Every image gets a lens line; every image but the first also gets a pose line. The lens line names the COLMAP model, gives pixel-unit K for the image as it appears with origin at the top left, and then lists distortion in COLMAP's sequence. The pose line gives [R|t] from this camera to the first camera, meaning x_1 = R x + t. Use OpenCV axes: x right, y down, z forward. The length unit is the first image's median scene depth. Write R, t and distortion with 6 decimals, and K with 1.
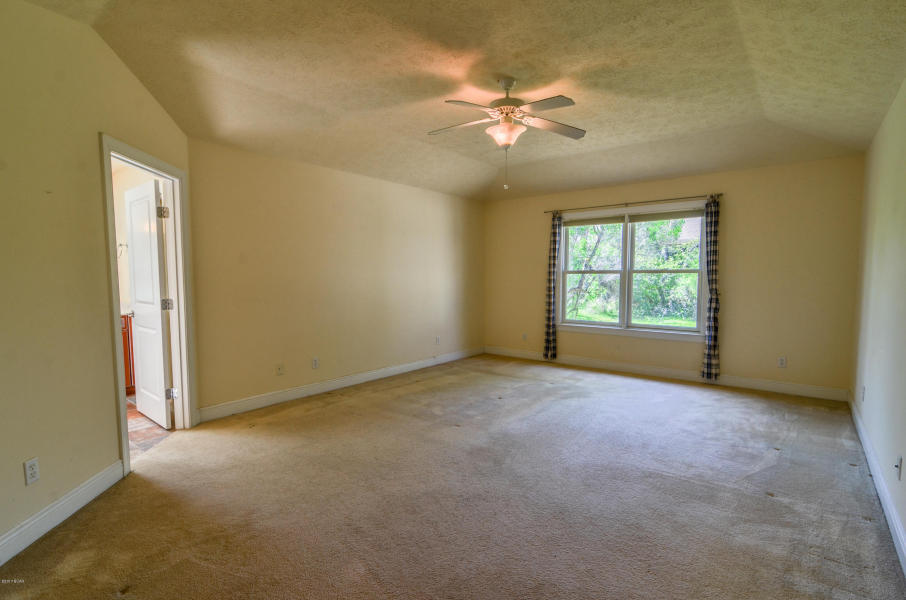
lens RADIAL K [[435.7, 0, 450.7], [0, 435.7, 306.5], [0, 0, 1]] dist [-0.001609, 0.000307]
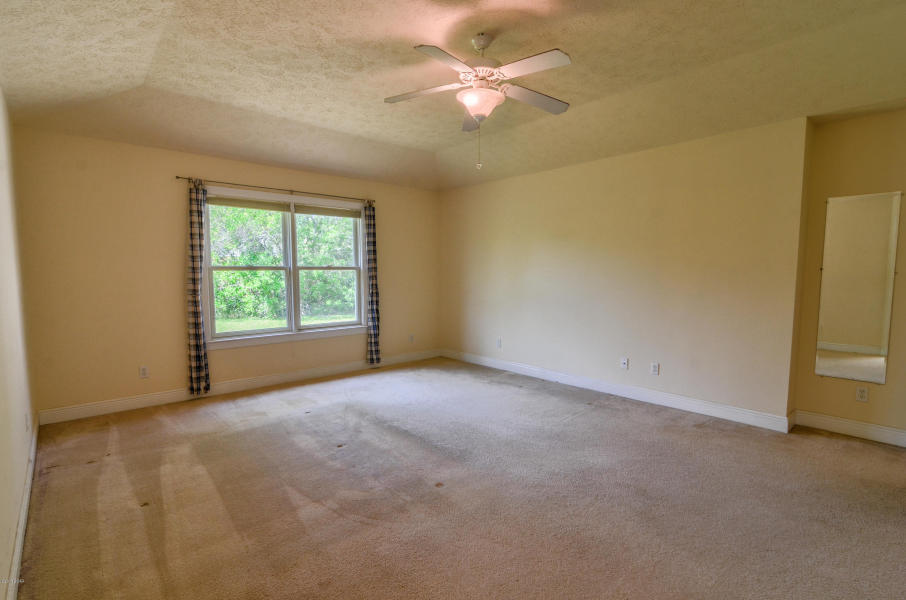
lens RADIAL K [[435.7, 0, 450.7], [0, 435.7, 306.5], [0, 0, 1]] dist [-0.001609, 0.000307]
pose [[0.164107, -0.079130, 0.983264, -0.426137], [0.074404, 0.994931, 0.067651, -0.039343], [-0.983633, 0.062057, 0.169163, 0.549881]]
